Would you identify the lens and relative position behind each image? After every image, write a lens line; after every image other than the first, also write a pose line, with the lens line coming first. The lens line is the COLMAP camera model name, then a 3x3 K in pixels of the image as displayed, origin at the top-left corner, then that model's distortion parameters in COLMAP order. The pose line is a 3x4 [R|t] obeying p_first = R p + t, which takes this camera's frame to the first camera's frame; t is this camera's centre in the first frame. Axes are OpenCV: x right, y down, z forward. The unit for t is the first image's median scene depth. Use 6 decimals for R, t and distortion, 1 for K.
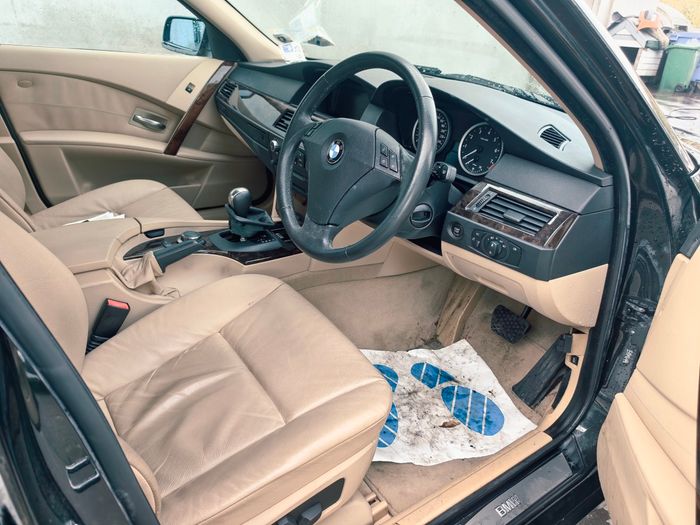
lens RADIAL K [[486.7, 0, 347.3], [0, 486.7, 263.5], [0, 0, 1]] dist [0.006878, -0.014063]
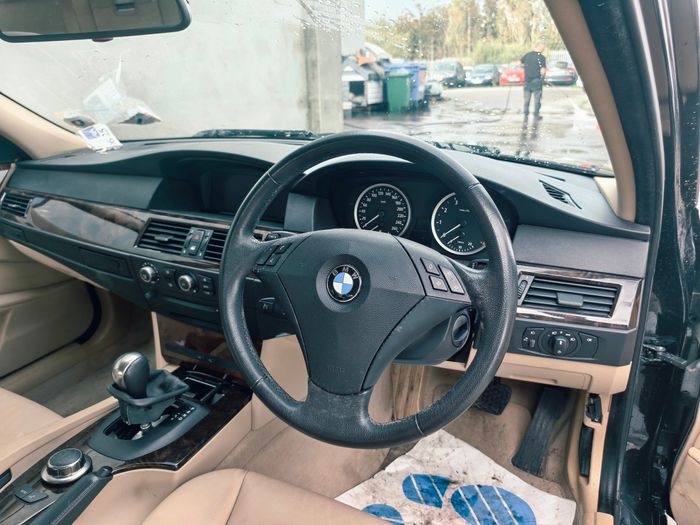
lens RADIAL K [[486.7, 0, 350.4], [0, 486.7, 259.3], [0, 0, 1]] dist [0.006878, -0.014063]
pose [[0.866297, -0.260821, 0.426030, -0.190825], [0.299207, 0.953875, -0.024438, -0.159559], [-0.400005, 0.148642, 0.904379, 0.259269]]
